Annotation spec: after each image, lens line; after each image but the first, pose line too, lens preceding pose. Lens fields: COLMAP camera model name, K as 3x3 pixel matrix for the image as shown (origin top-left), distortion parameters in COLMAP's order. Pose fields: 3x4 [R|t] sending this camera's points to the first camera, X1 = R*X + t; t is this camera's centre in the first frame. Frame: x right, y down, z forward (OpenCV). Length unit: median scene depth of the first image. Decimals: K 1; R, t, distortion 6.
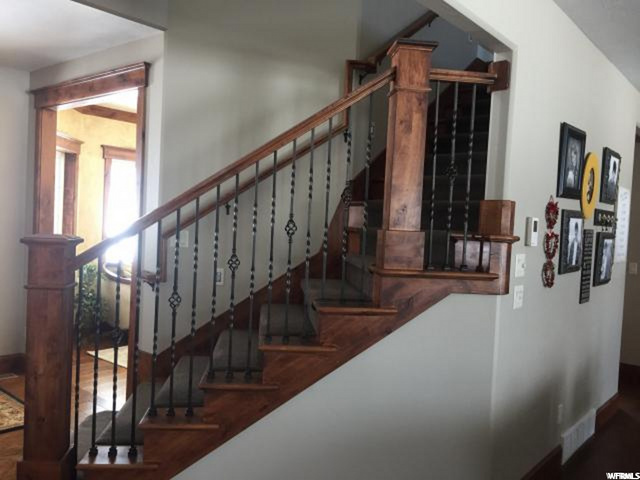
lens RADIAL K [[547.7, 0, 320.0], [0, 547.7, 240.0], [0, 0, 1]] dist [0.000382, -0.001217]
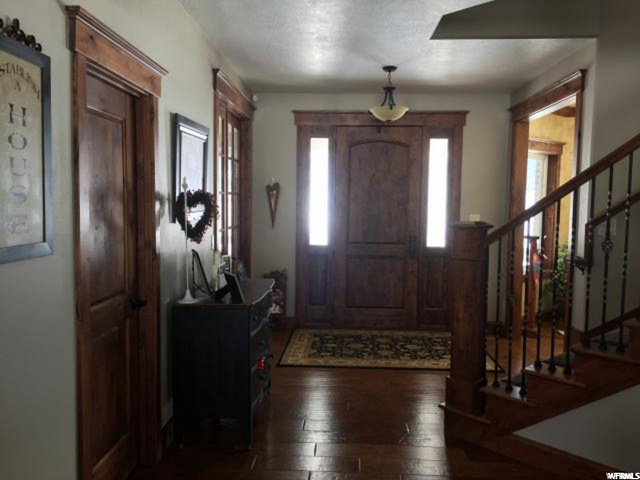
lens RADIAL K [[547.7, 0, 320.0], [0, 547.7, 240.0], [0, 0, 1]] dist [0.000382, -0.001217]
pose [[0.600888, 0.017131, -0.799150, 0.261346], [-0.013333, 0.999846, 0.011408, 0.016922], [0.799222, 0.003800, 0.601023, -0.097722]]
